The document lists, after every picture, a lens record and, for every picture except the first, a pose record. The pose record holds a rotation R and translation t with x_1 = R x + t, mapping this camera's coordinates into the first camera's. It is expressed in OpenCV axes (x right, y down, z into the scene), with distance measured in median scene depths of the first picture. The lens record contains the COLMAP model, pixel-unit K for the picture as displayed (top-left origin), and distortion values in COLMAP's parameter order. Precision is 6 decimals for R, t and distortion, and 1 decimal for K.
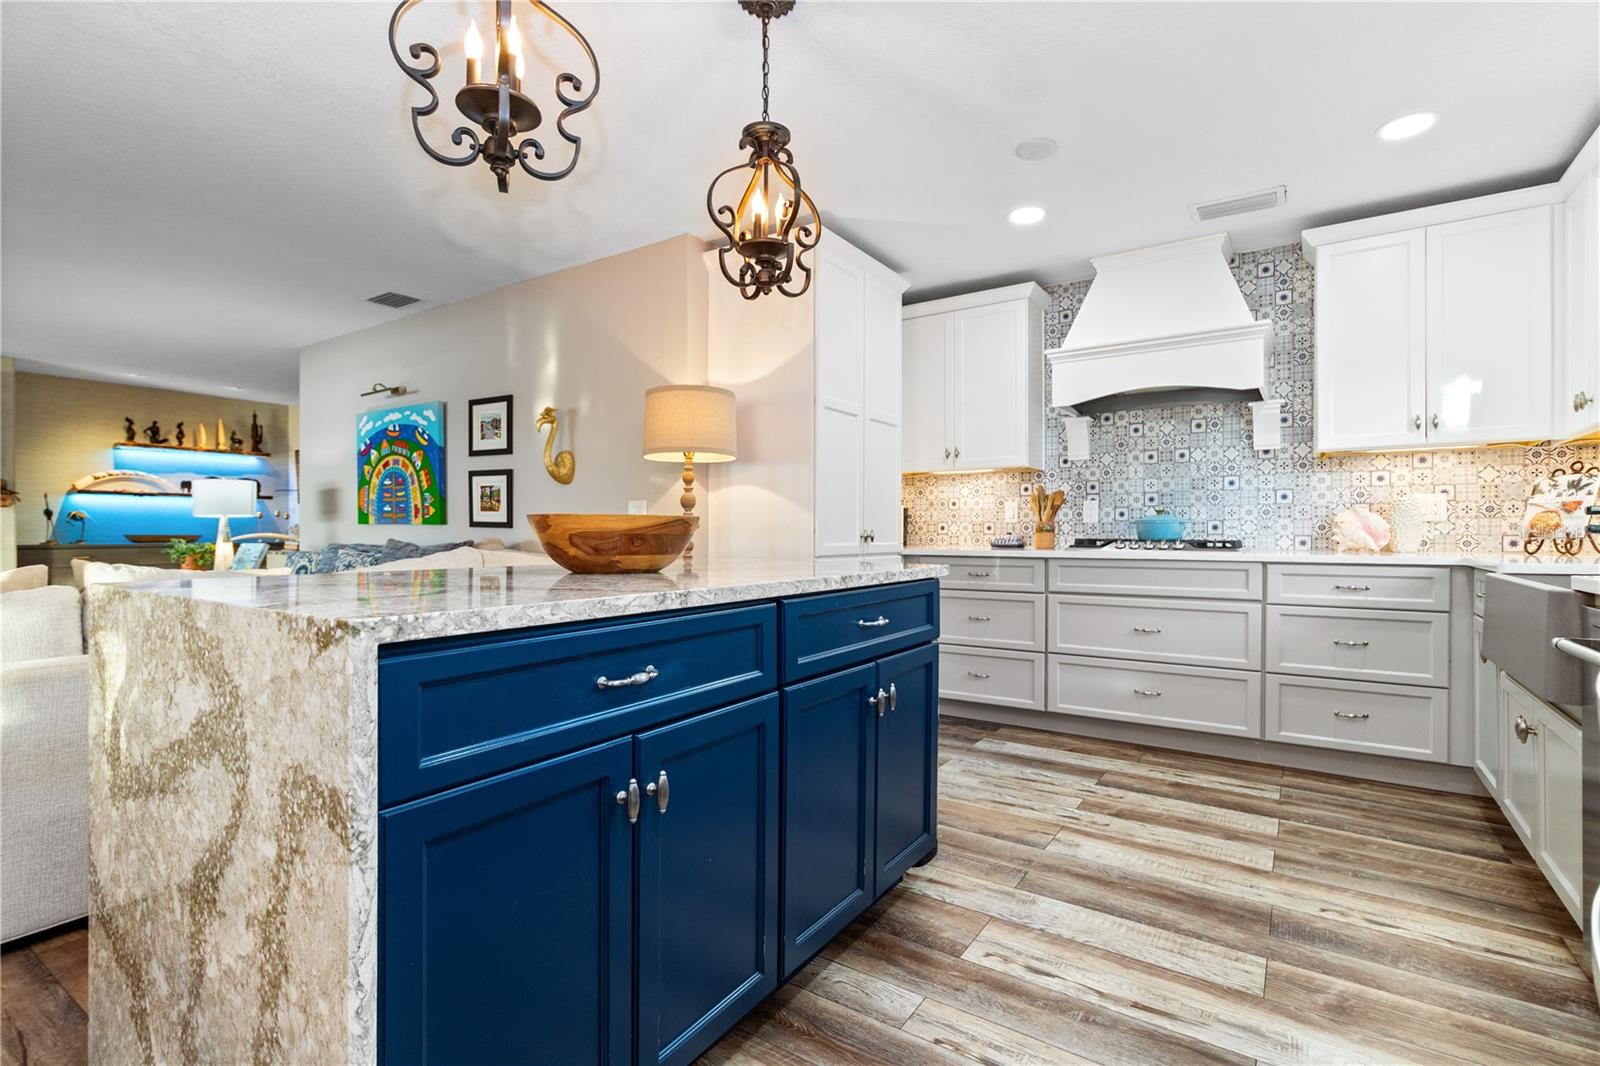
lens RADIAL K [[739.3, 0, 808.6], [0, 739.3, 532.7], [0, 0, 1]] dist [-0.000111, -0.007323]
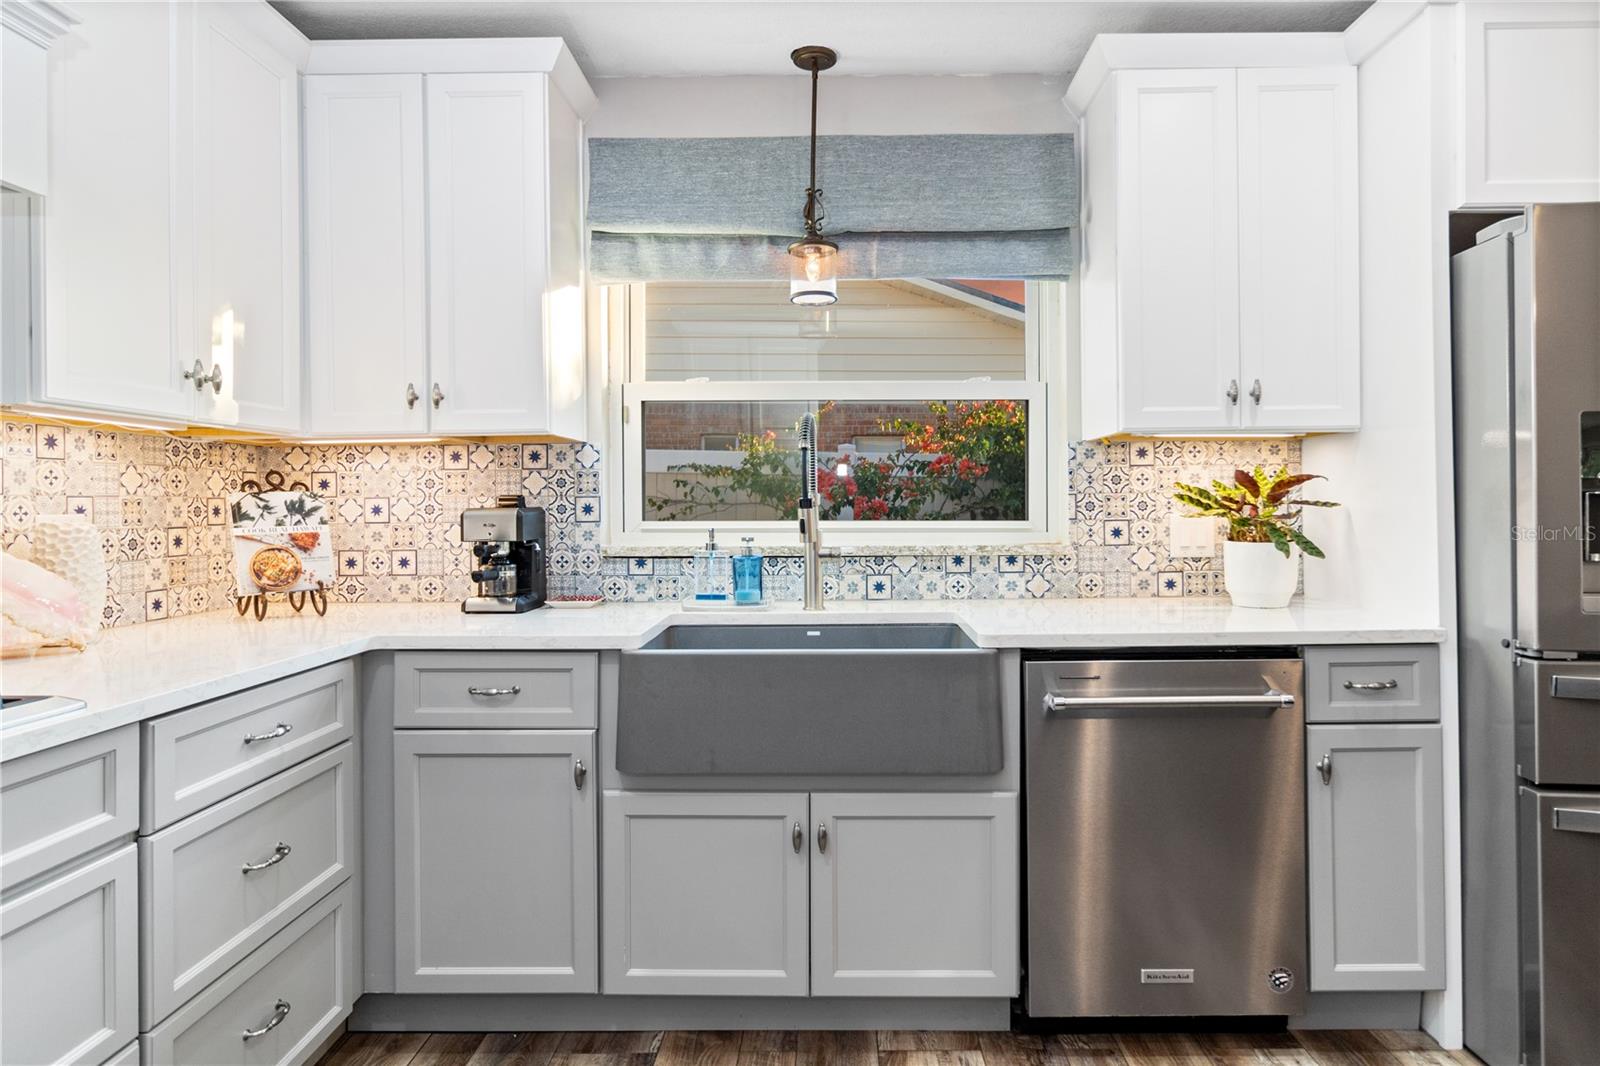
lens RADIAL K [[940.7, 0, 829.7], [0, 940.7, 508.4], [0, 0, 1]] dist [0.004301, -0.003615]
pose [[-0.545026, 0.003185, 0.838413, 0.059305], [0.007532, 0.999971, 0.001097, -0.049316], [-0.838385, 0.006913, -0.545034, 0.840736]]
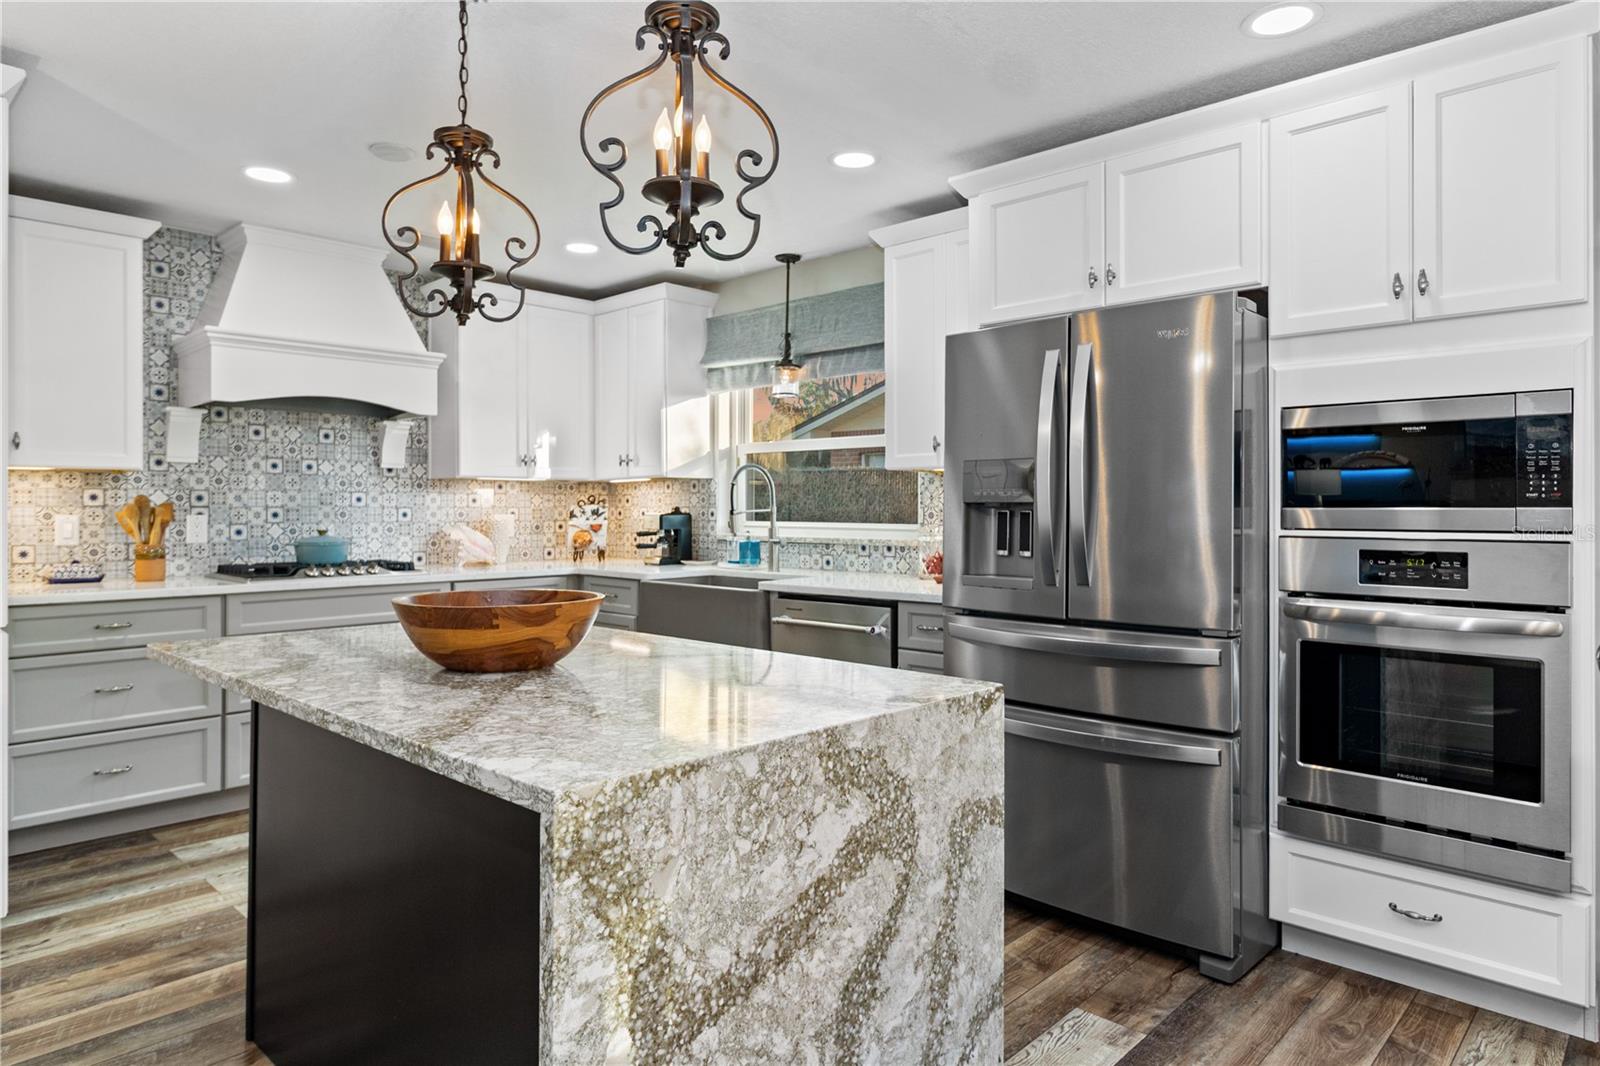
lens RADIAL K [[940.7, 0, 808.7], [0, 940.7, 507.1], [0, 0, 1]] dist [0.004301, -0.003615]
pose [[0.162591, 0.003010, 0.986689, -0.569764], [0.000573, 0.999995, -0.003145, -0.055368], [-0.986693, 0.001077, 0.162589, 0.225054]]
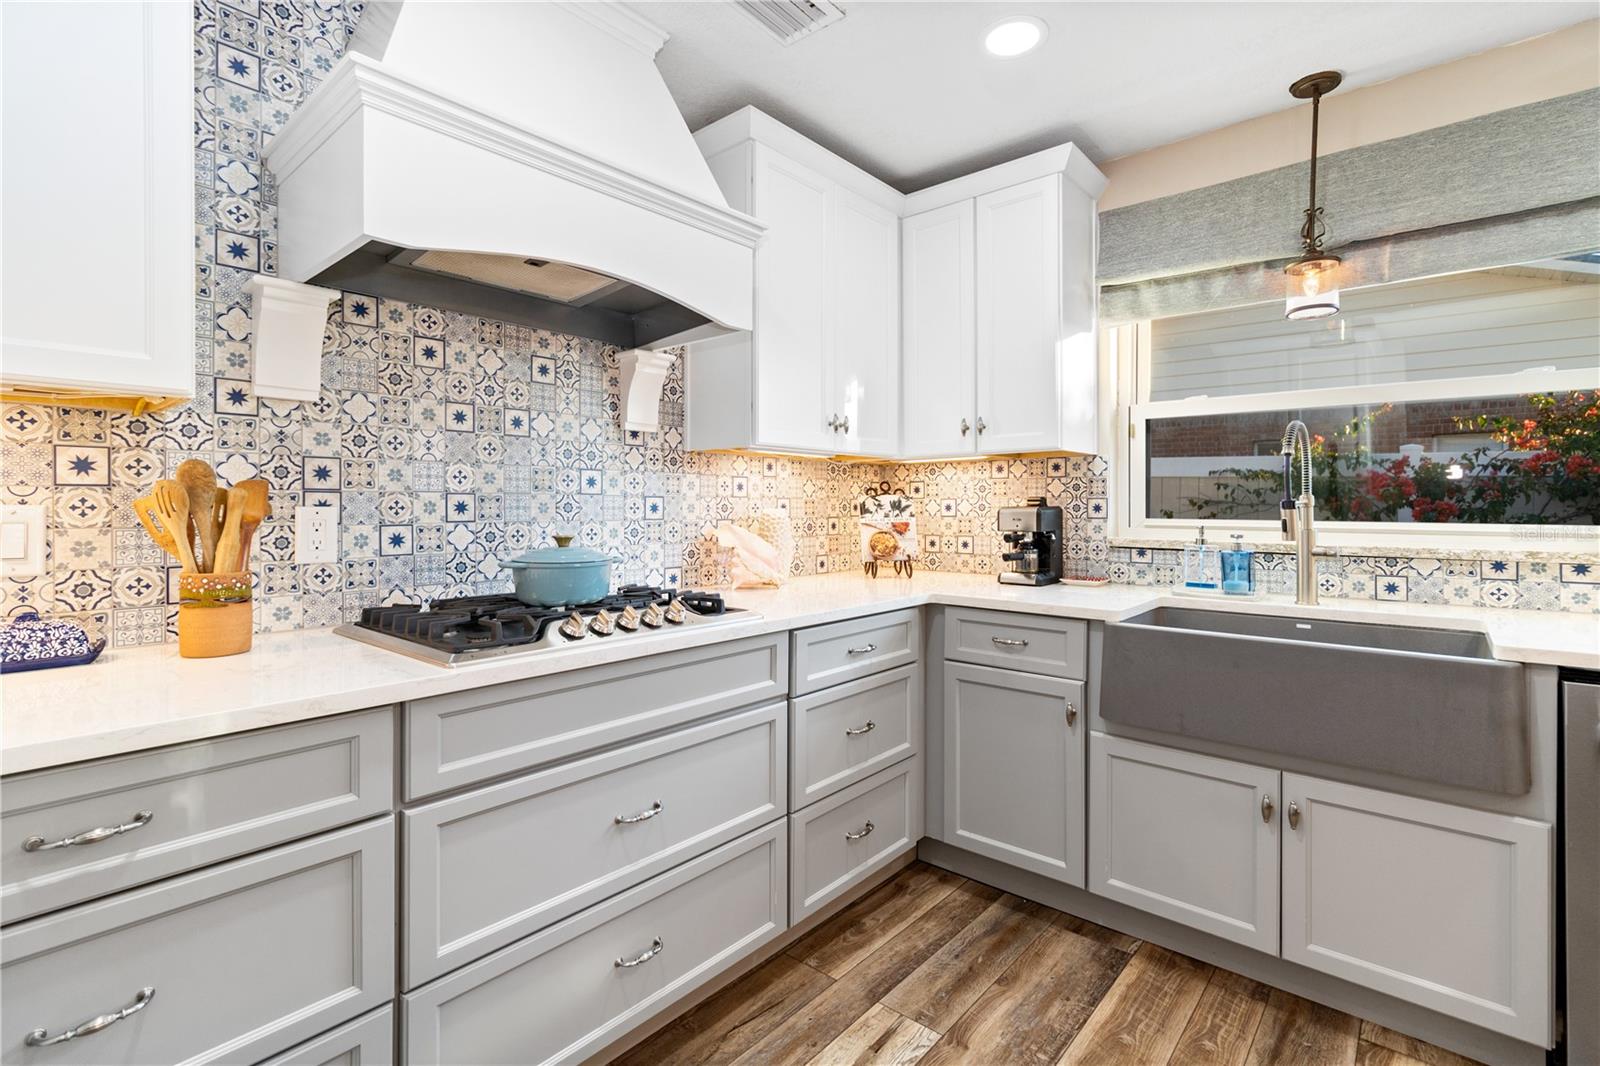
lens RADIAL K [[741.2, 0, 812.6], [0, 741.2, 506.9], [0, 0, 1]] dist [0.003006, 0.000535]
pose [[0.113215, 0.001499, 0.993569, 0.023339], [-0.000988, 0.999999, -0.001396, -0.049317], [-0.993570, -0.000824, 0.113216, 0.793088]]
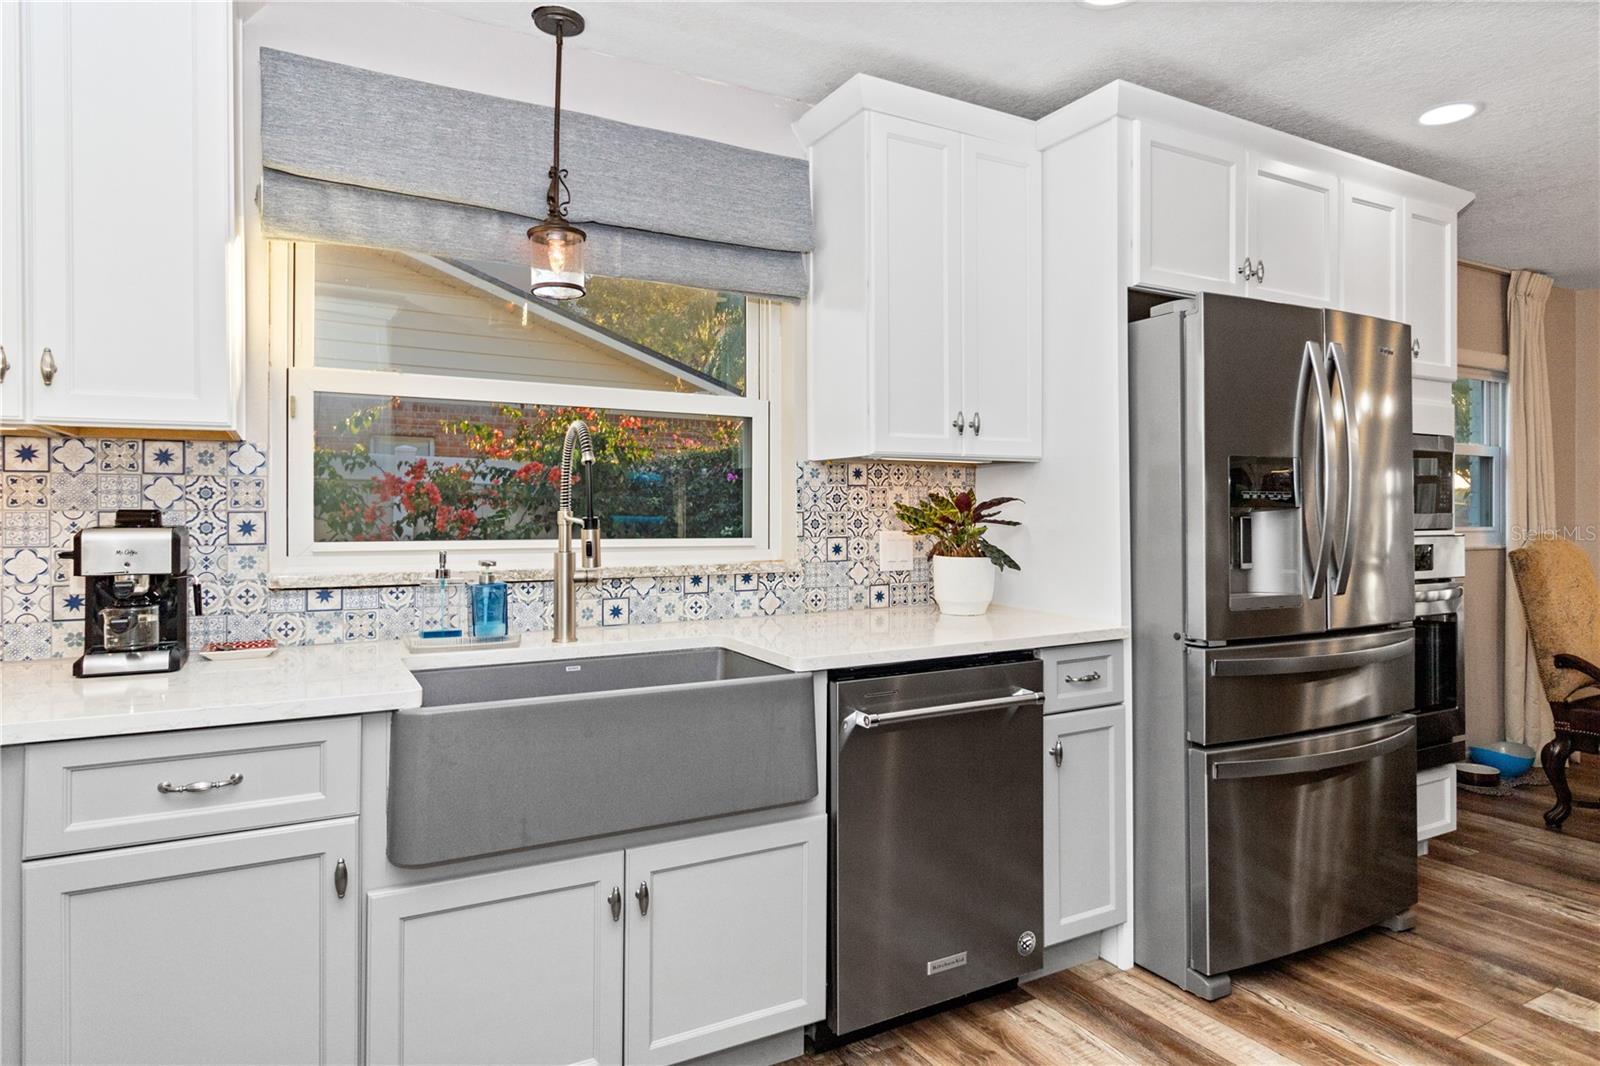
lens RADIAL K [[940.7, 0, 808.2], [0, 940.7, 510.2], [0, 0, 1]] dist [0.004301, -0.003615]
pose [[-0.888721, 0.001969, 0.458443, 0.223446], [0.001523, 0.999998, -0.001342, -0.058836], [-0.458445, -0.000495, -0.888723, 0.947613]]
